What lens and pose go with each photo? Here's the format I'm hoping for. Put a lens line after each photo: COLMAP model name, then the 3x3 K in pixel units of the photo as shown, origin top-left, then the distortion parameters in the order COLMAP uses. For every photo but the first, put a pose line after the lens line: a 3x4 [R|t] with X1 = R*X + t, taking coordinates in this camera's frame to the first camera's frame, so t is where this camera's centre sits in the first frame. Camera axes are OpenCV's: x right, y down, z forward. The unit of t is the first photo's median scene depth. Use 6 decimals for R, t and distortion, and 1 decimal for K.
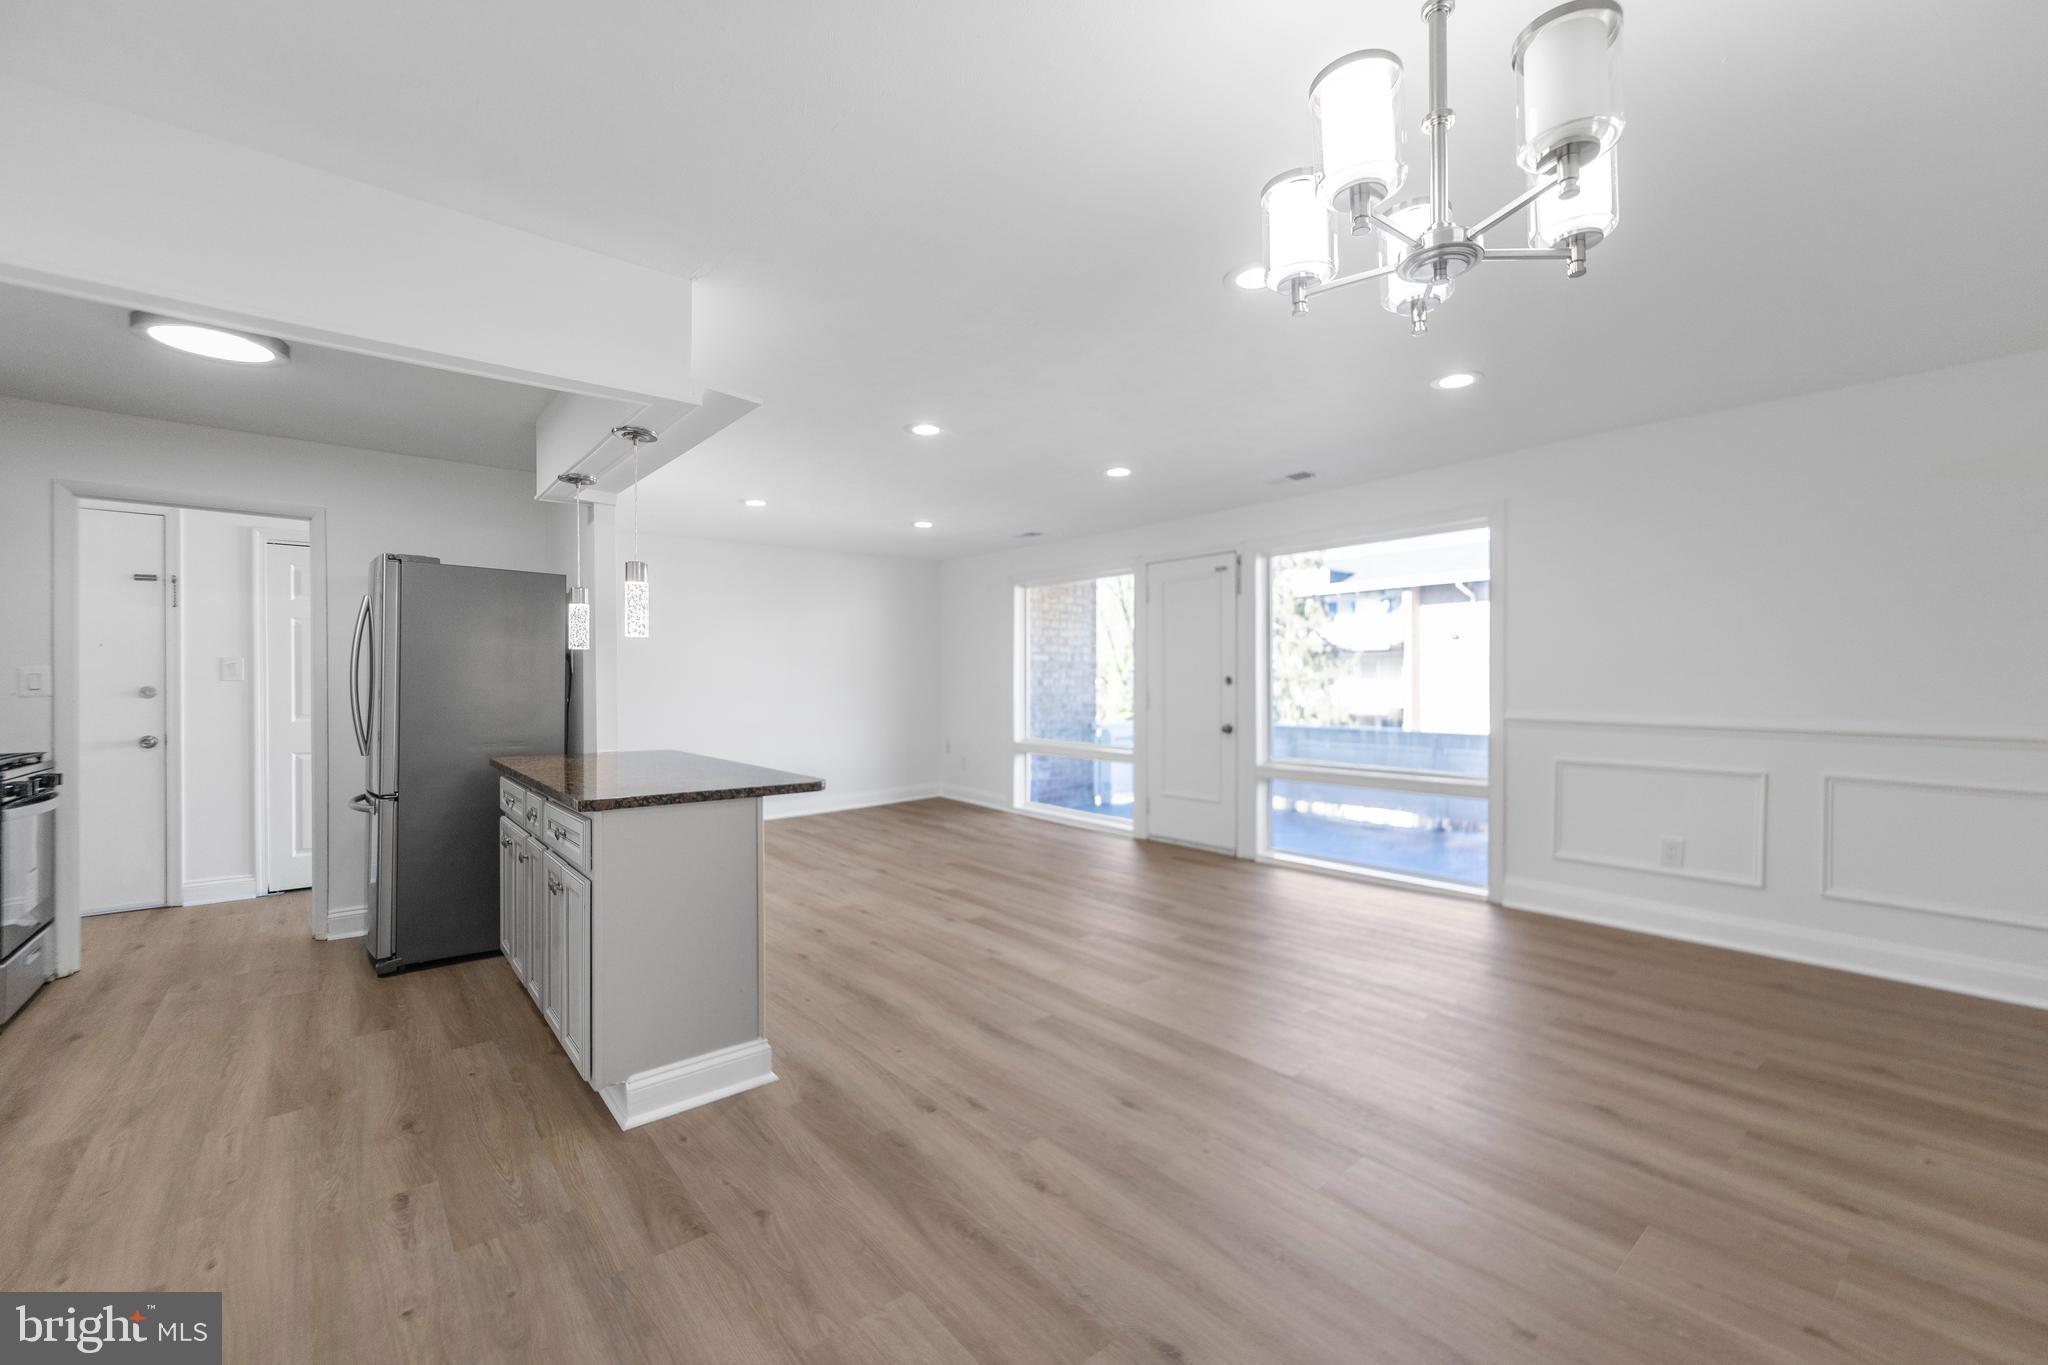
lens RADIAL K [[845.2, 0, 1046.2], [0, 845.2, 688.2], [0, 0, 1]] dist [0.006240, -0.000101]
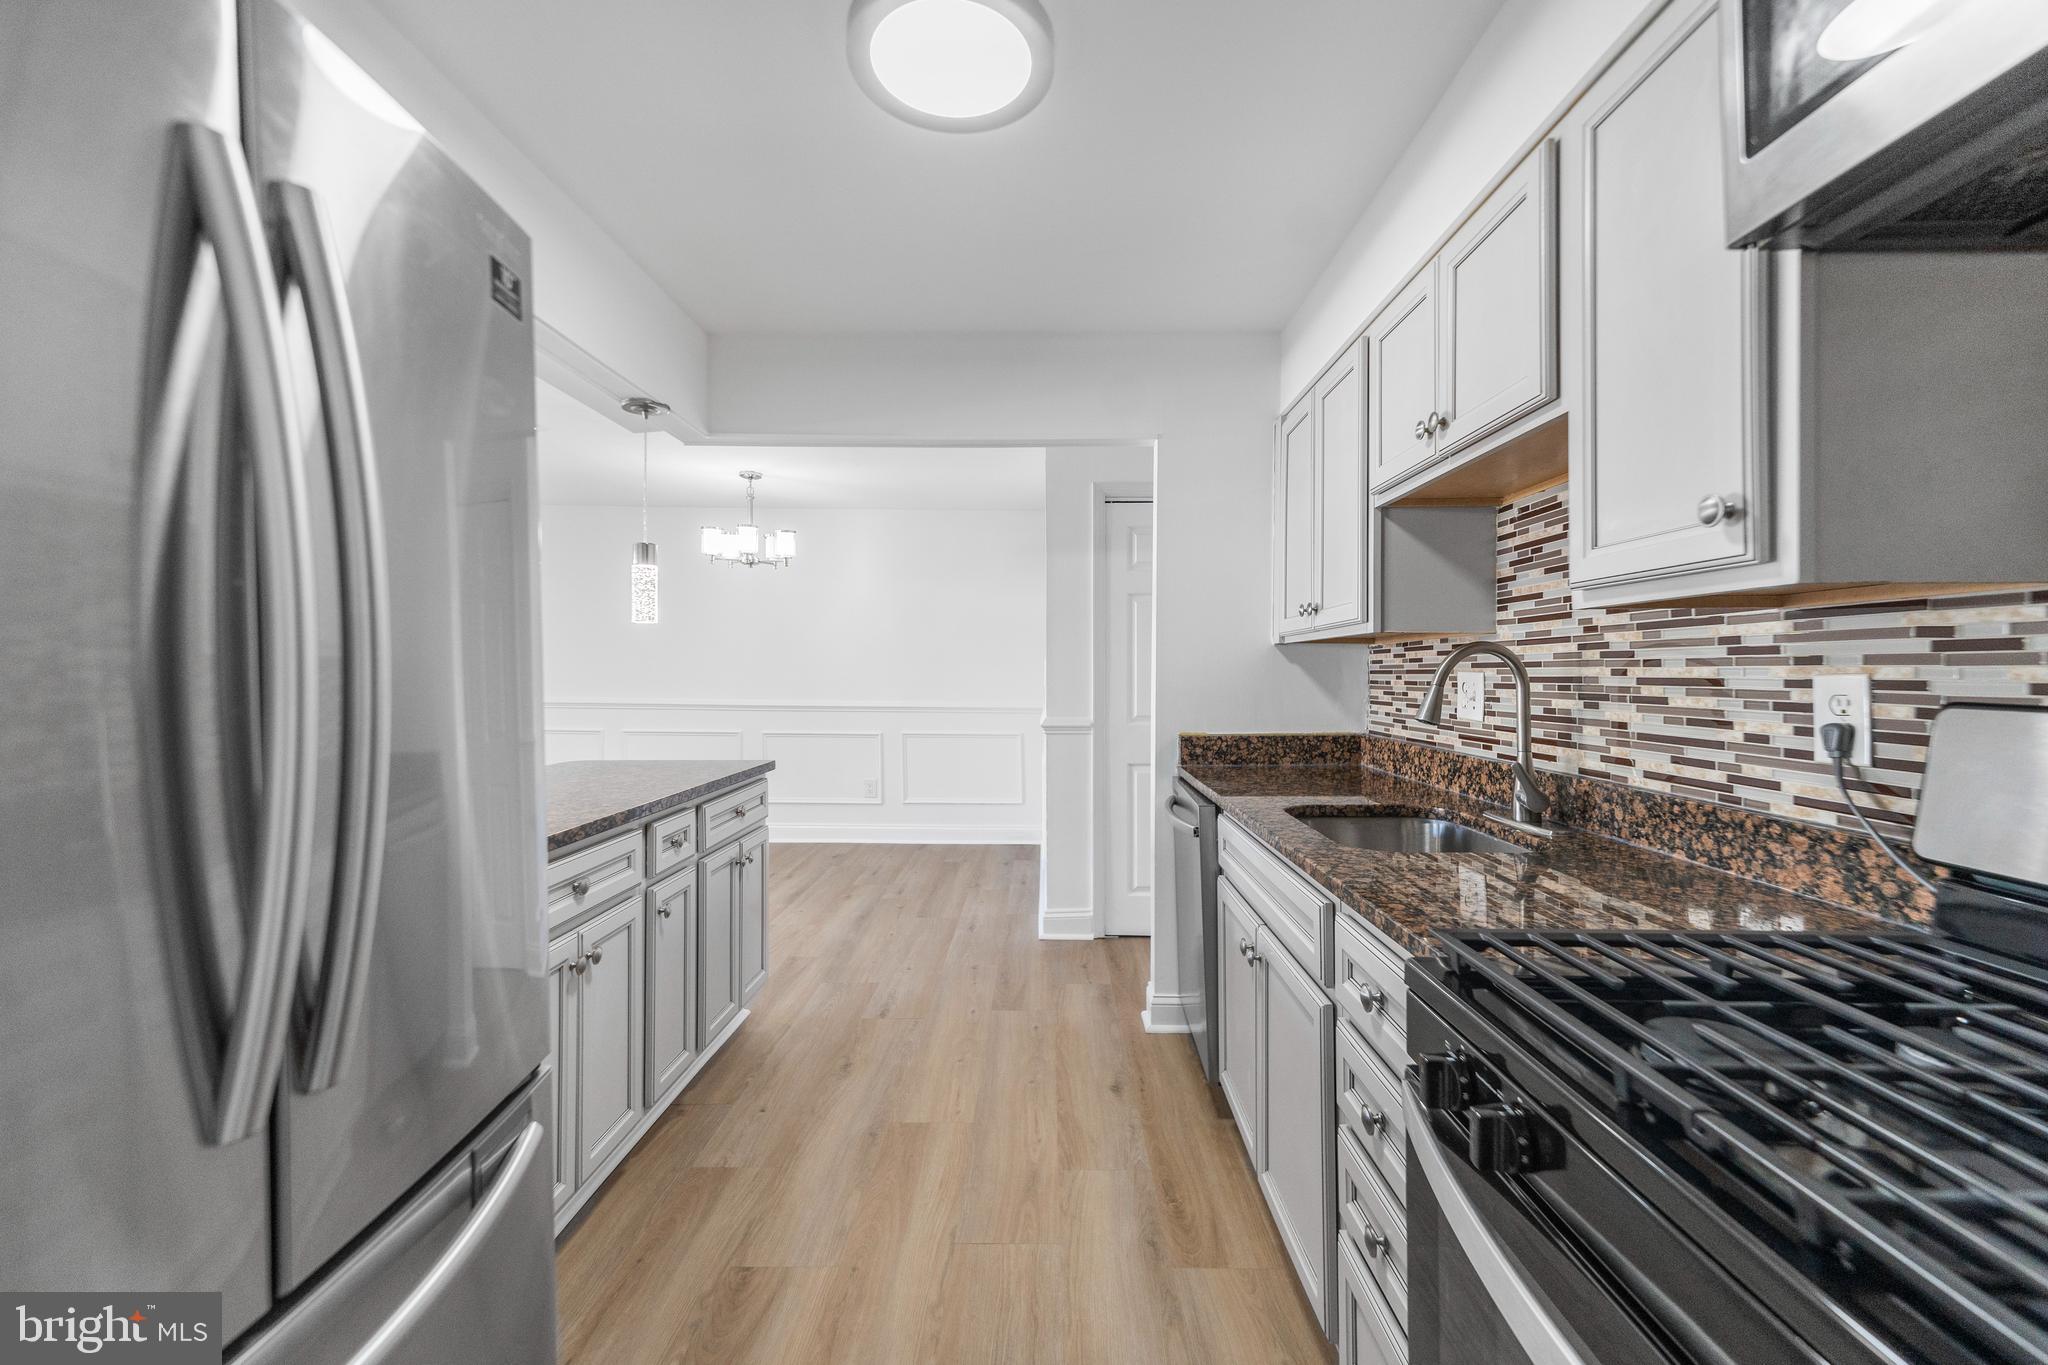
lens RADIAL K [[830.4, 0, 1036.3], [0, 830.4, 662.9], [0, 0, 1]] dist [0.013401, 0.000175]
pose [[-0.755634, 0.005282, 0.654973, -1.008320], [0.005018, 0.999985, -0.002274, -0.008782], [-0.654975, 0.001568, -0.755649, 1.010253]]
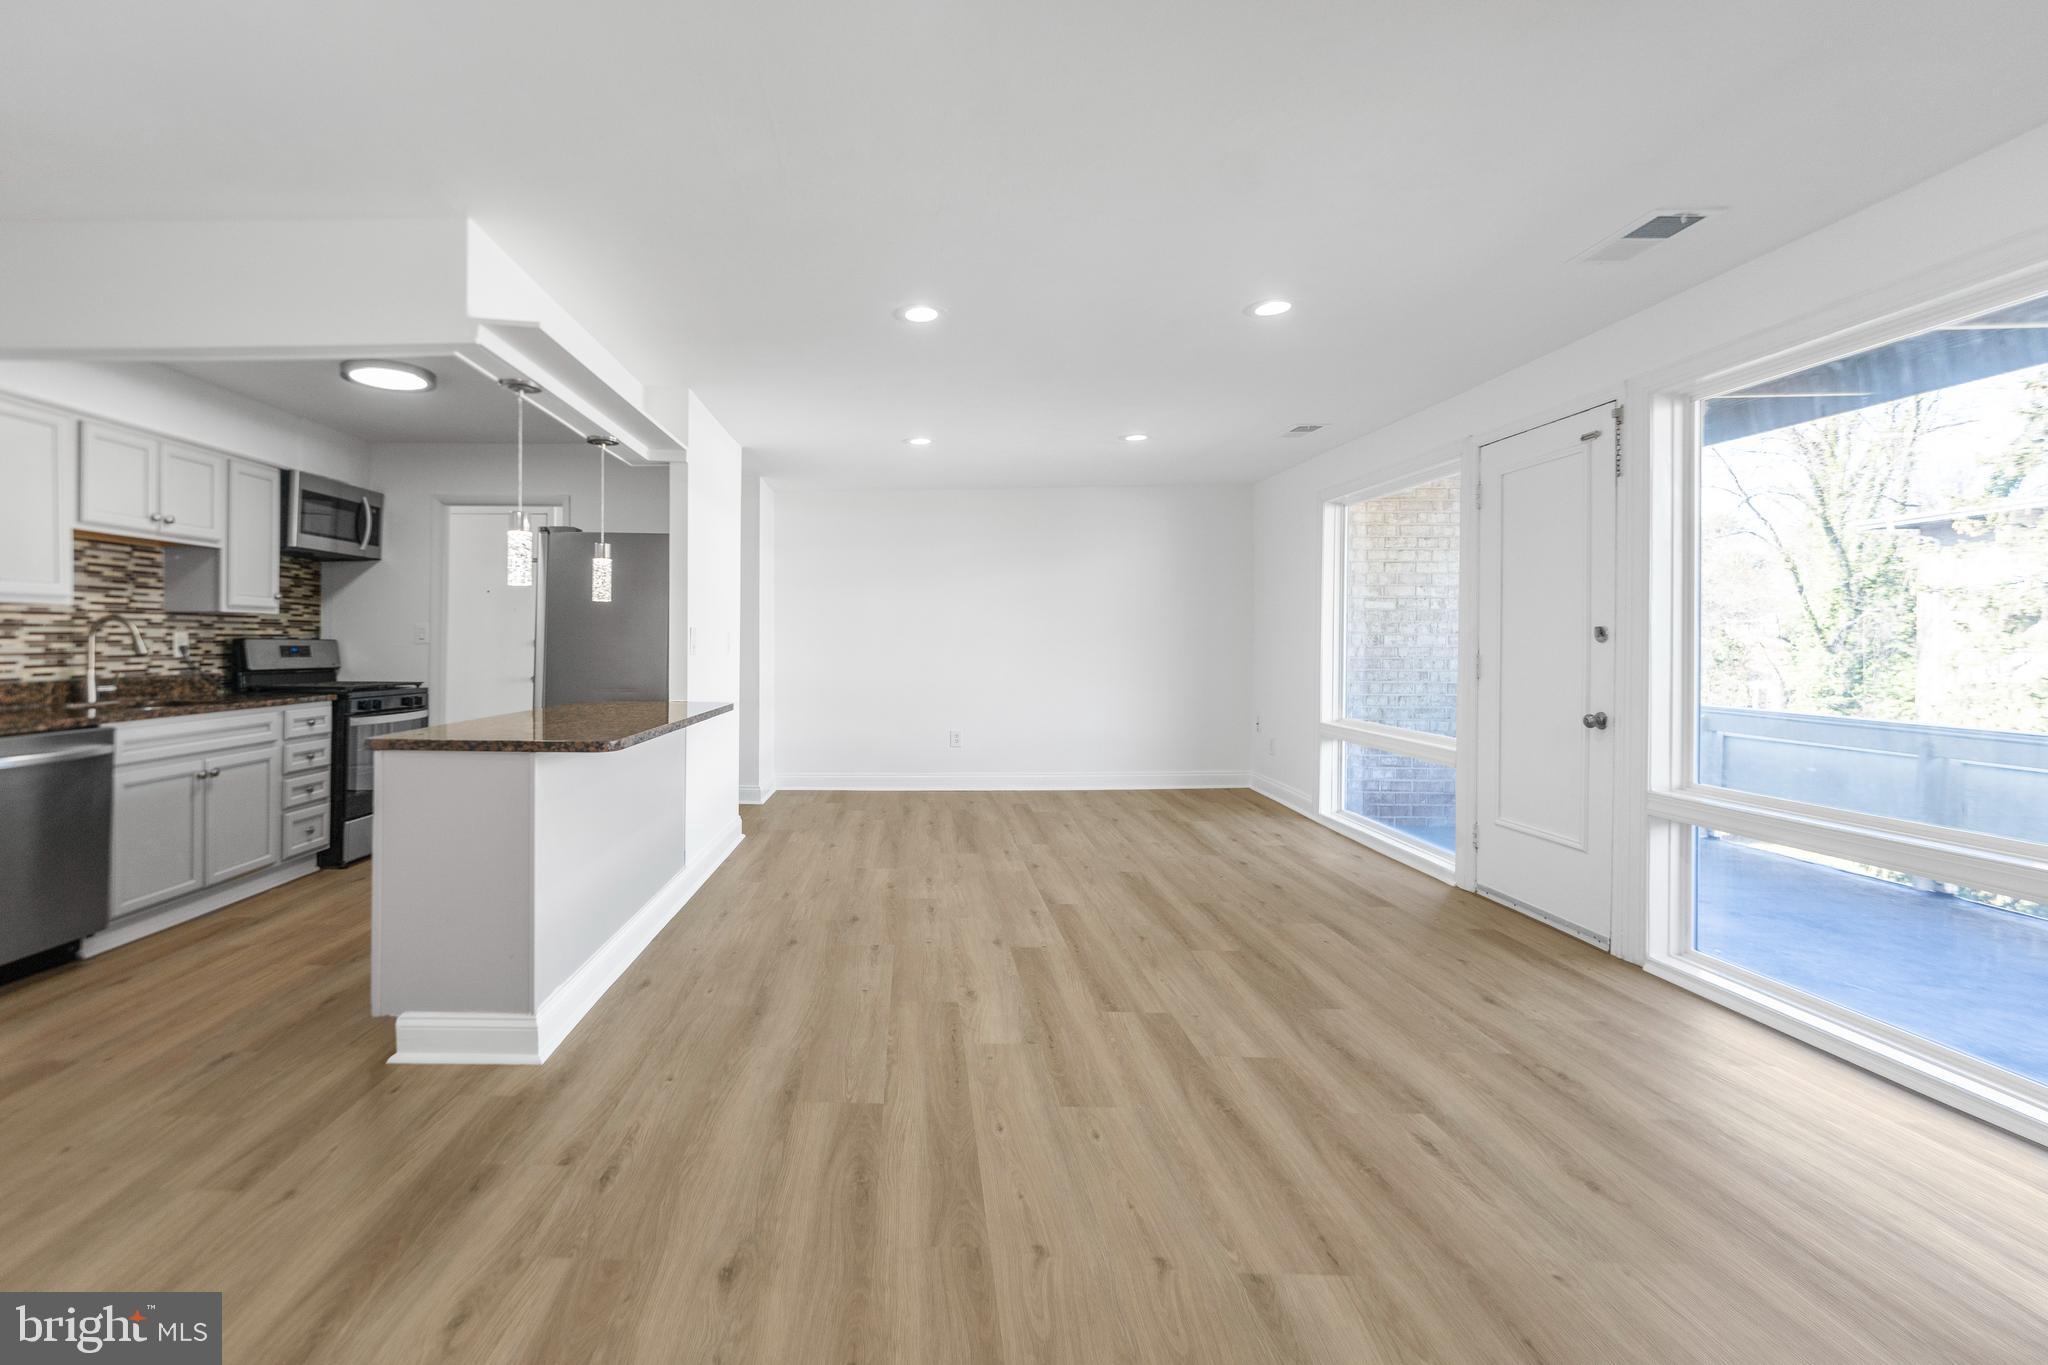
lens RADIAL K [[898.5, 0, 876.6], [0, 898.5, 647.0], [0, 0, 1]] dist [0.002427, -0.000018]
pose [[0.731520, 0.007599, -0.681778, 0.407757], [-0.010368, 0.999946, 0.000021, 0.006279], [0.681741, 0.007053, 0.731559, 0.360848]]
